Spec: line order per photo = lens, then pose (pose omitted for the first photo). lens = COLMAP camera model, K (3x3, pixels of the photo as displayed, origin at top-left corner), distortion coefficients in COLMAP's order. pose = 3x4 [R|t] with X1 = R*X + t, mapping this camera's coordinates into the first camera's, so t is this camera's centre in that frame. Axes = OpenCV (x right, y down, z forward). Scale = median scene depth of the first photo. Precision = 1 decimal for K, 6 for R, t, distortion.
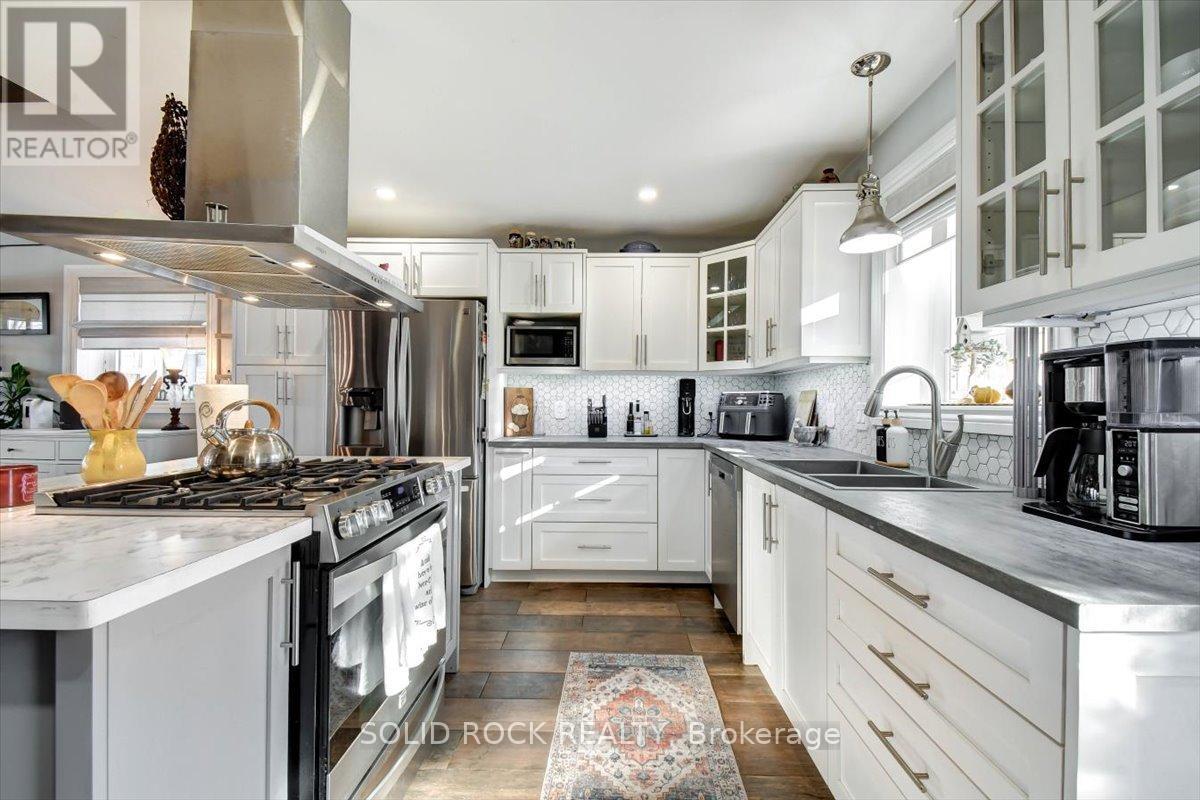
lens RADIAL K [[520.5, 0, 600.0], [0, 520.5, 400.0], [0, 0, 1]] dist [0.034385, -0.000135]
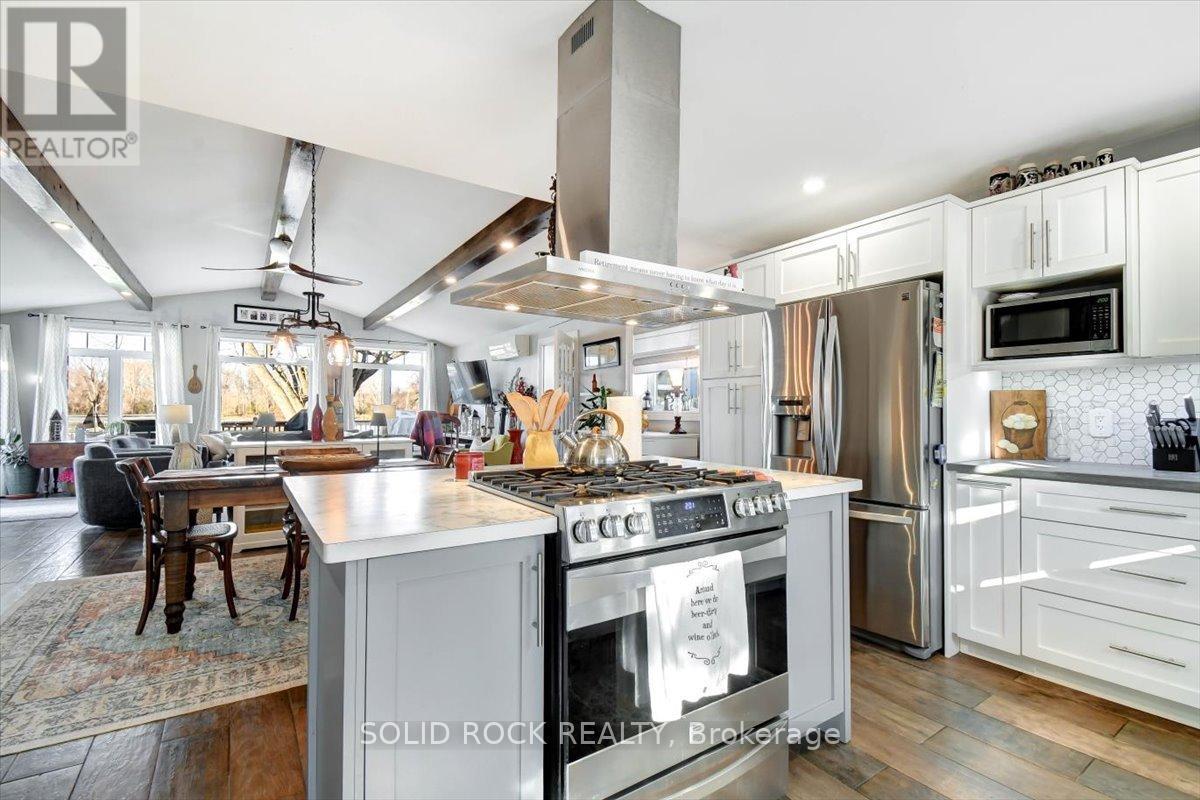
lens RADIAL K [[531.5, 0, 601.3], [0, 531.5, 405.4], [0, 0, 1]] dist [0.040160, -0.026457]
pose [[0.569433, -0.011832, -0.821953, 0.134610], [0.005881, 0.999929, -0.010320, 0.001254], [0.822017, 0.001043, 0.569462, 0.140956]]
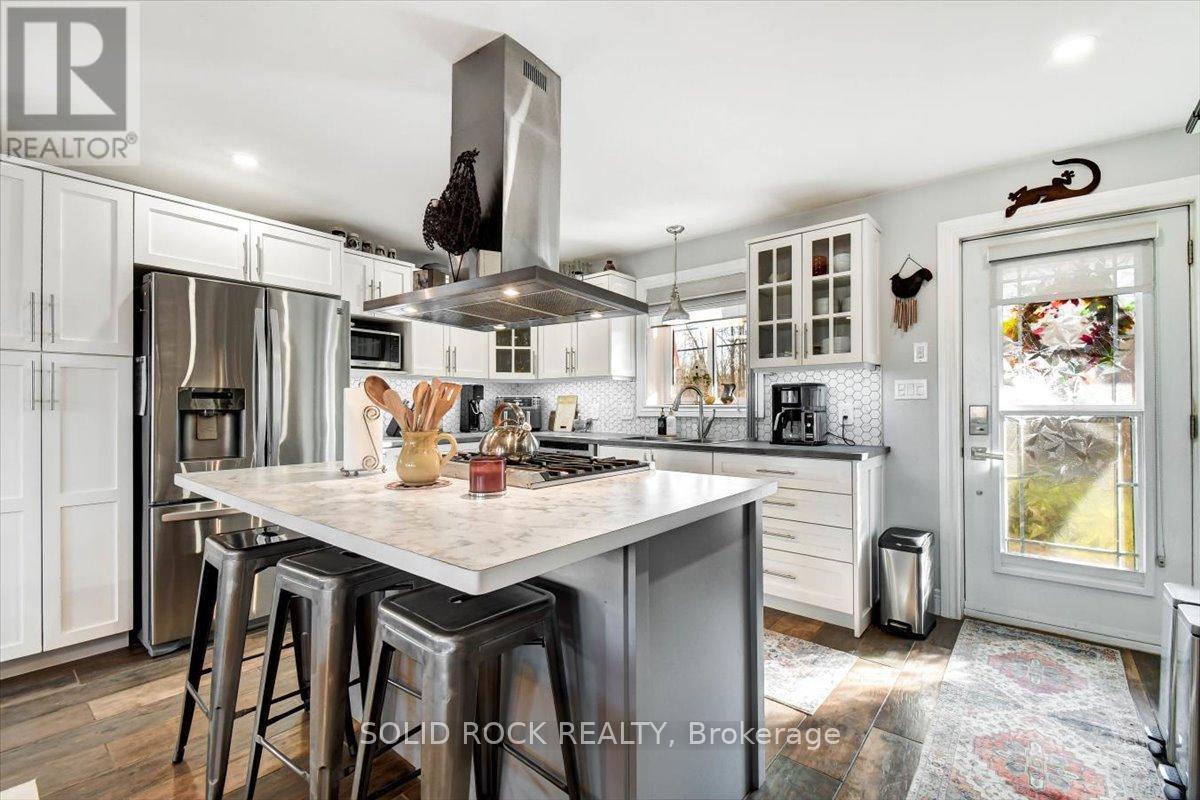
lens RADIAL K [[520.5, 0, 600.0], [0, 520.5, 400.0], [0, 0, 1]] dist [0.034385, -0.000135]
pose [[0.632528, 0.002900, 0.774532, -0.636769], [-0.001011, 0.999995, -0.002919, -0.001883], [-0.774537, 0.001063, 0.632528, 0.005213]]
